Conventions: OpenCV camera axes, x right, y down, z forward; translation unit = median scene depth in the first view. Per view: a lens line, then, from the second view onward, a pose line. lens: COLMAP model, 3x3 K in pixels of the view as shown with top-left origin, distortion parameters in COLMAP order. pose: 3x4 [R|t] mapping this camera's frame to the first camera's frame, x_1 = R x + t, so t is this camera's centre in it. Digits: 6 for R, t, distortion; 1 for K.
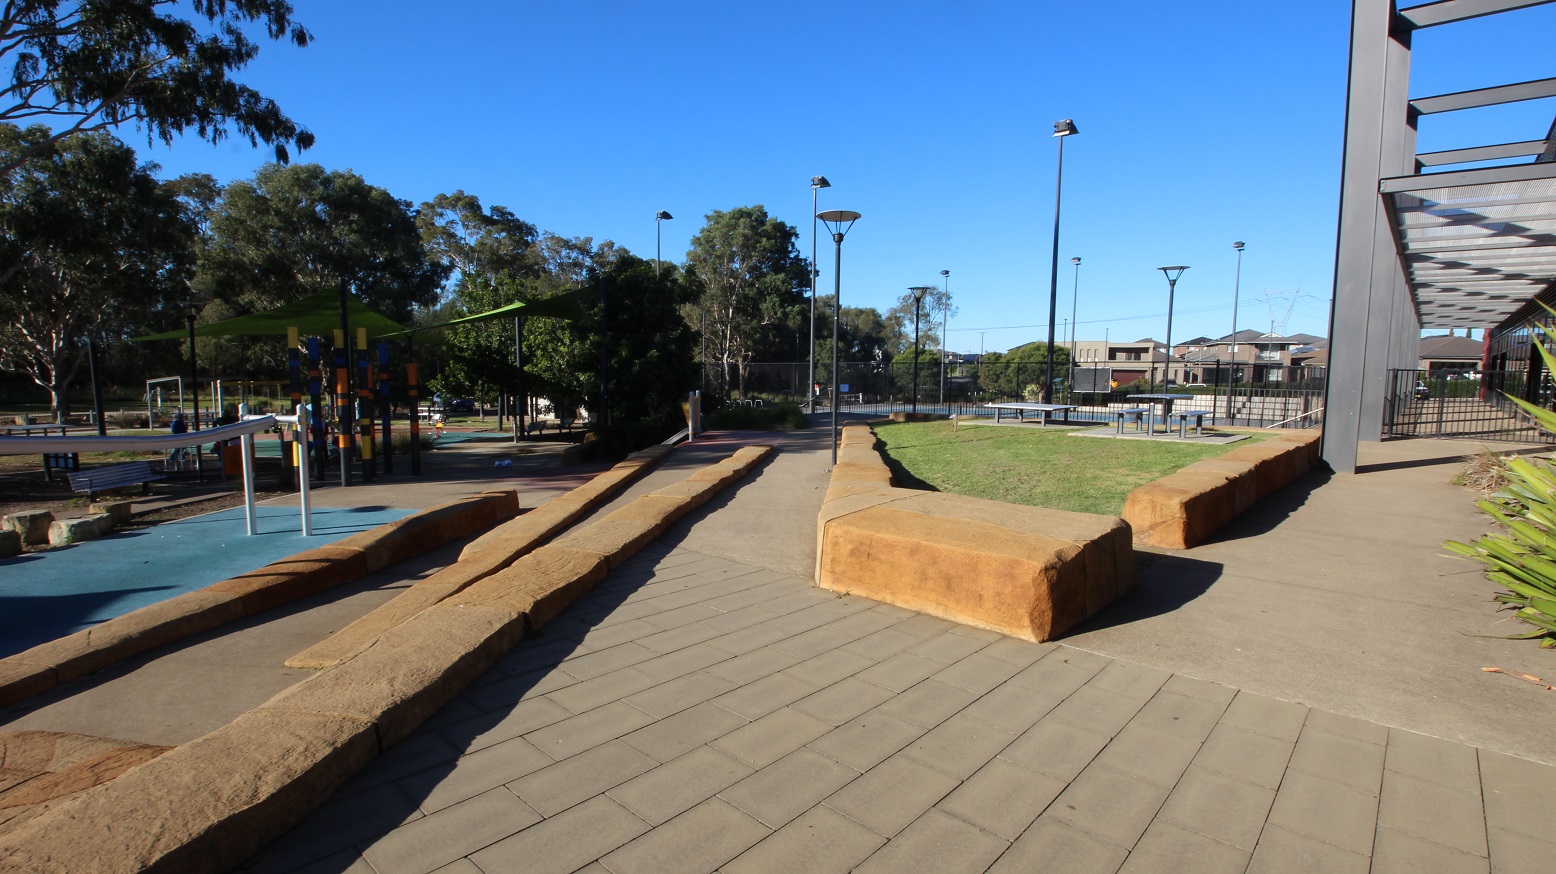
lens RADIAL K [[709.9, 0, 778.0], [0, 709.9, 437.0], [0, 0, 1]] dist [0.002226, -0.014942]
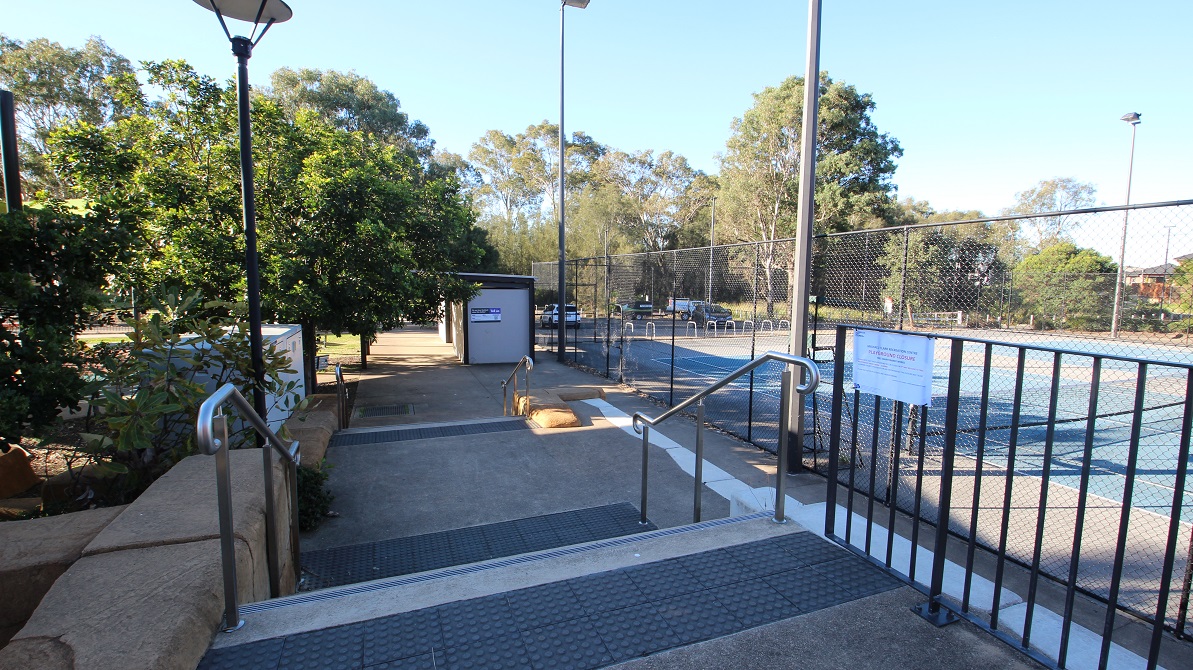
lens RADIAL K [[544.3, 0, 596.5], [0, 544.3, 335.0], [0, 0, 1]] dist [0.002226, -0.014942]
pose [[0.893755, 0.047421, -0.446043, 0.032597], [-0.046853, 0.998826, 0.012310, -0.025383], [0.446103, 0.009896, 0.894927, 0.326602]]
